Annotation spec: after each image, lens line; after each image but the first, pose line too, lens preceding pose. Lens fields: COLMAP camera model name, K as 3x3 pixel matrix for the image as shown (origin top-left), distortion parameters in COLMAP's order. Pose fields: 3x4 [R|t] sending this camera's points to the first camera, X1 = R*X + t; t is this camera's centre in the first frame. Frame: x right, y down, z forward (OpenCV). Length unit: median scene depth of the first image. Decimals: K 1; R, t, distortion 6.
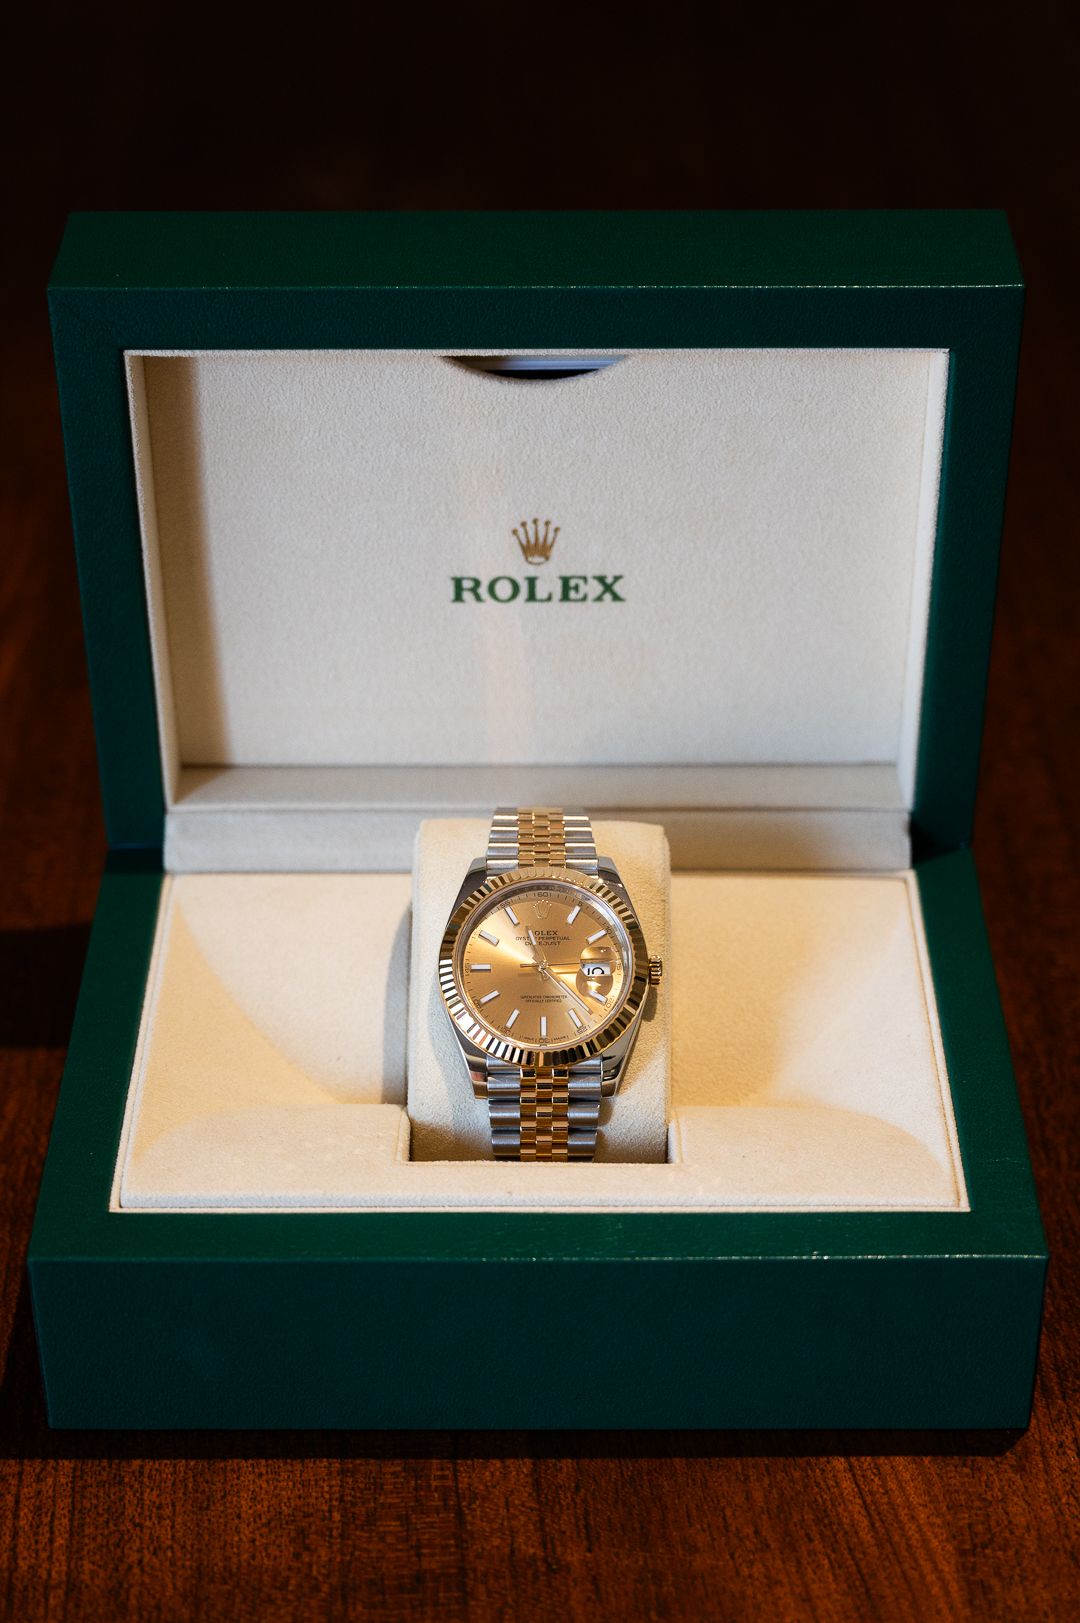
lens RADIAL K [[3044.1, 0, 540.0], [0, 3044.1, 811.5], [0, 0, 1]] dist [-0.008258, -0.080621]
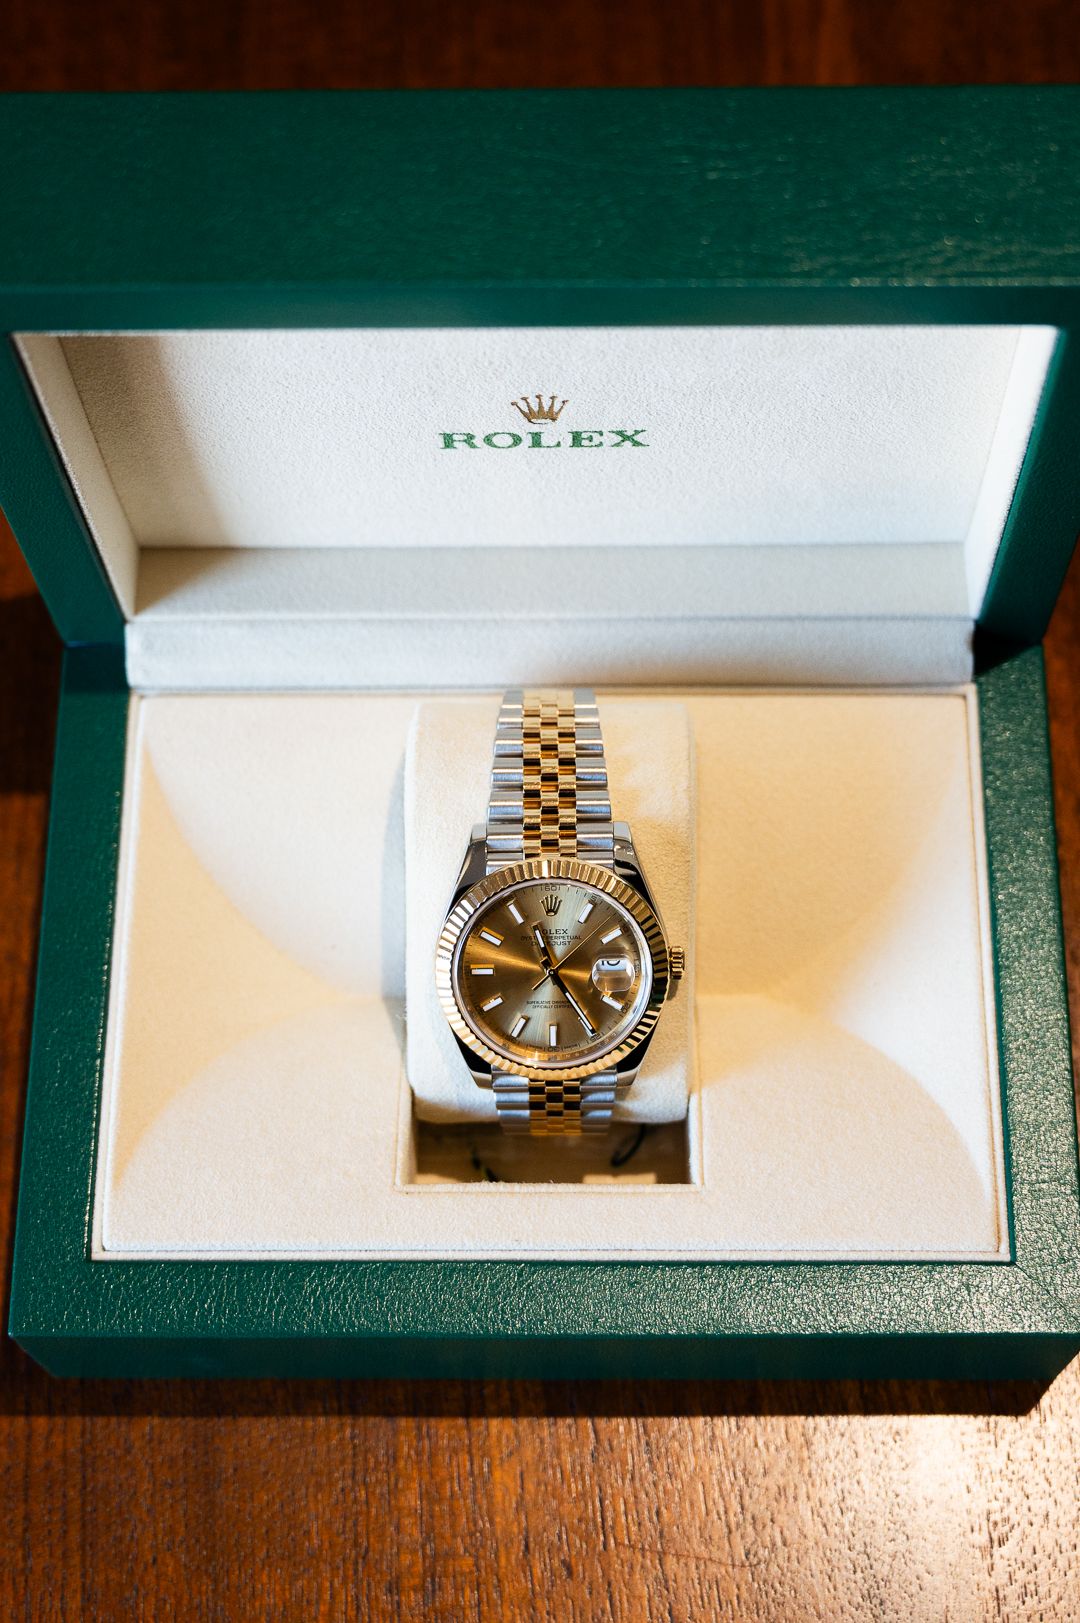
lens RADIAL K [[2824.6, 0, 540.0], [0, 2824.6, 811.5], [0, 0, 1]] dist [0.012897, 0.027392]
pose [[0.999733, -0.004941, -0.022553, 0.015529], [0.015722, 0.861067, 0.508249, -0.385770], [0.016909, -0.508468, 0.860915, 0.287255]]
